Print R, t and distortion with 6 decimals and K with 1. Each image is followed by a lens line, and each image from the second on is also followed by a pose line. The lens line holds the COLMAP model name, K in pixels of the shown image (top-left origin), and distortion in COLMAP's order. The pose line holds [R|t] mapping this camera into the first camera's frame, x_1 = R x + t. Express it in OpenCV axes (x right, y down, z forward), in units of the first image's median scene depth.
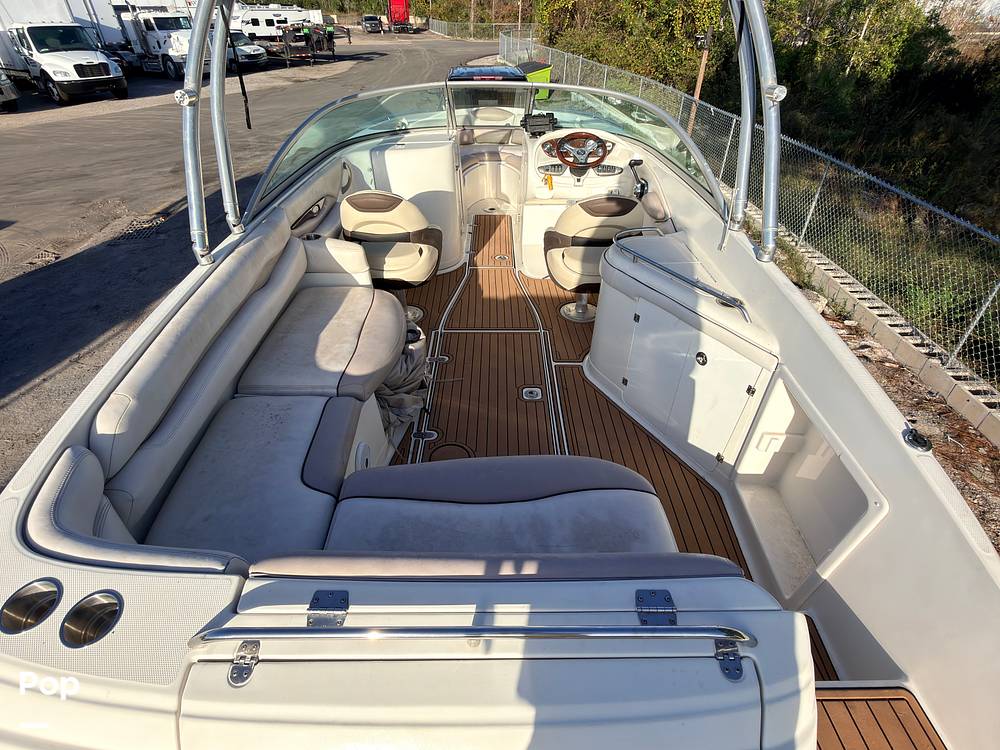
lens RADIAL K [[500.4, 0, 500.0], [0, 500.4, 375.0], [0, 0, 1]] dist [-0.000015, 0.000468]
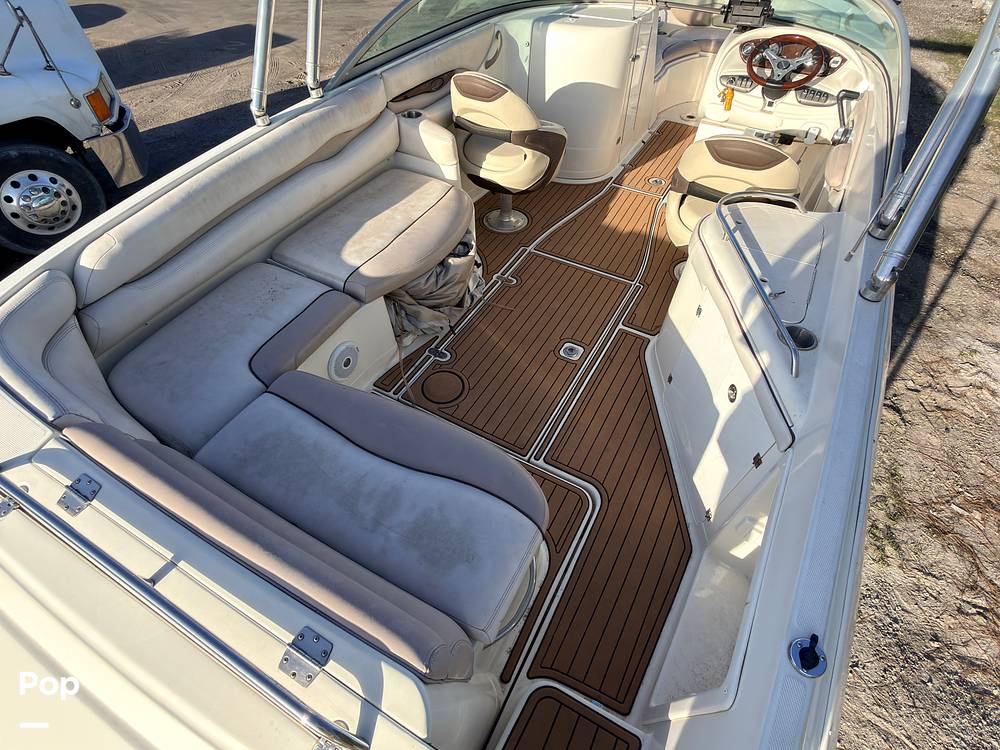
lens RADIAL K [[500.4, 0, 500.0], [0, 500.4, 375.0], [0, 0, 1]] dist [-0.000015, 0.000468]
pose [[0.874165, 0.369376, -0.315273, 0.227157], [-0.296139, 0.919989, 0.256753, -0.104521], [0.384886, -0.131079, 0.913609, 0.123072]]
